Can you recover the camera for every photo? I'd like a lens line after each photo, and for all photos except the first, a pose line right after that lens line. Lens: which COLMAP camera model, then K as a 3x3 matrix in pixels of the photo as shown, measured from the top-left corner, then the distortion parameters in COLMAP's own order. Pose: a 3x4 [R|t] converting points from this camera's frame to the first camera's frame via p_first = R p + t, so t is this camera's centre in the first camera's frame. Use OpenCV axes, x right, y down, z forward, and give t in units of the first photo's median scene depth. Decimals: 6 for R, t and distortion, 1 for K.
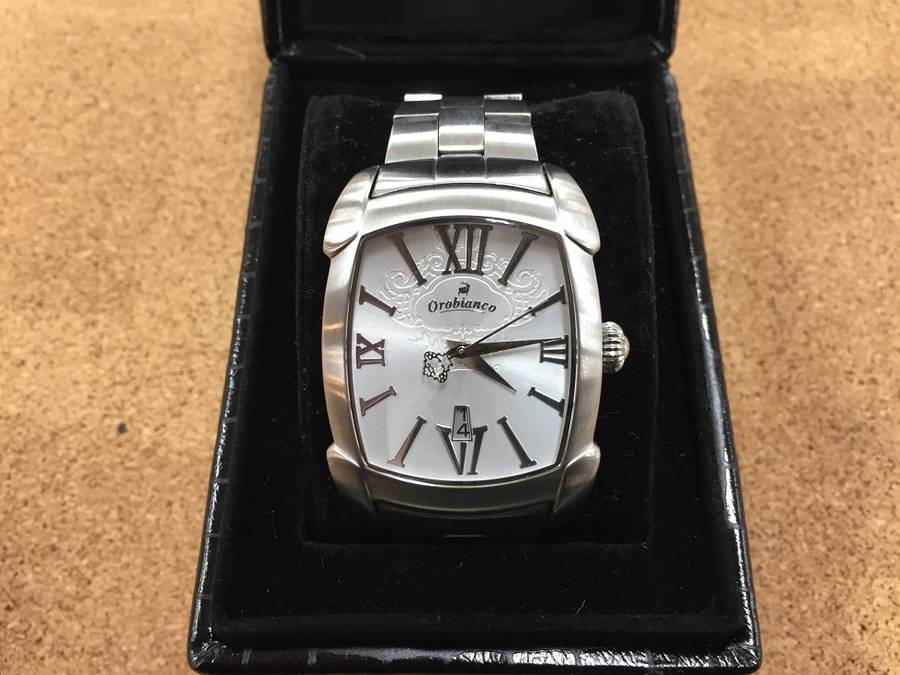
lens RADIAL K [[672.3, 0, 455.1], [0, 672.3, 339.5], [0, 0, 1]] dist [0.038675, -0.068395]
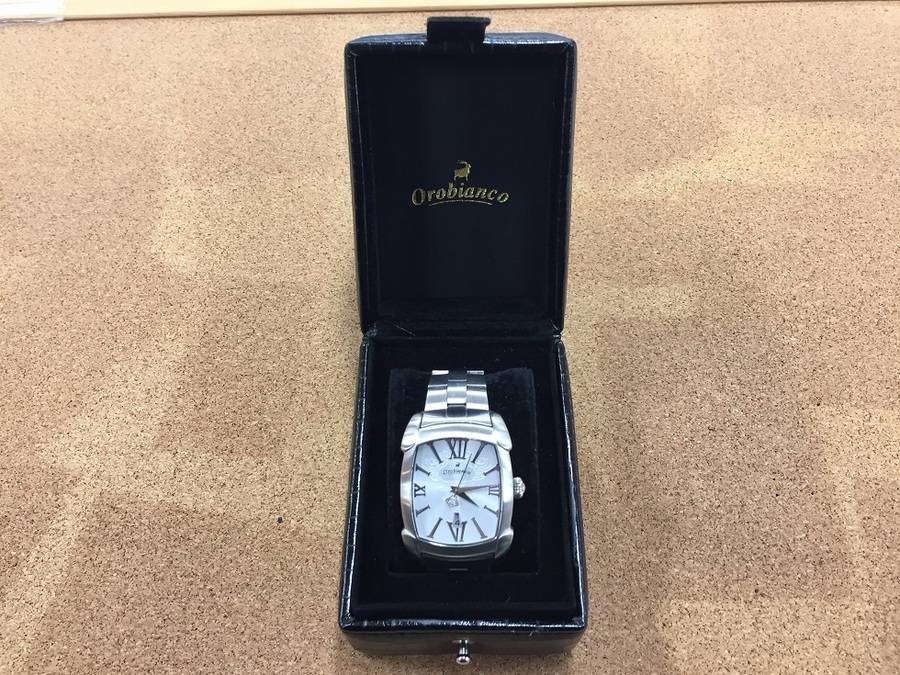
lens RADIAL K [[672.3, 0, 457.1], [0, 672.3, 345.4], [0, 0, 1]] dist [0.038675, -0.068395]
pose [[0.999989, -0.002932, -0.003677, 0.012966], [0.002509, 0.993915, -0.110118, -0.149050], [0.003978, 0.110107, 0.993912, -0.947881]]
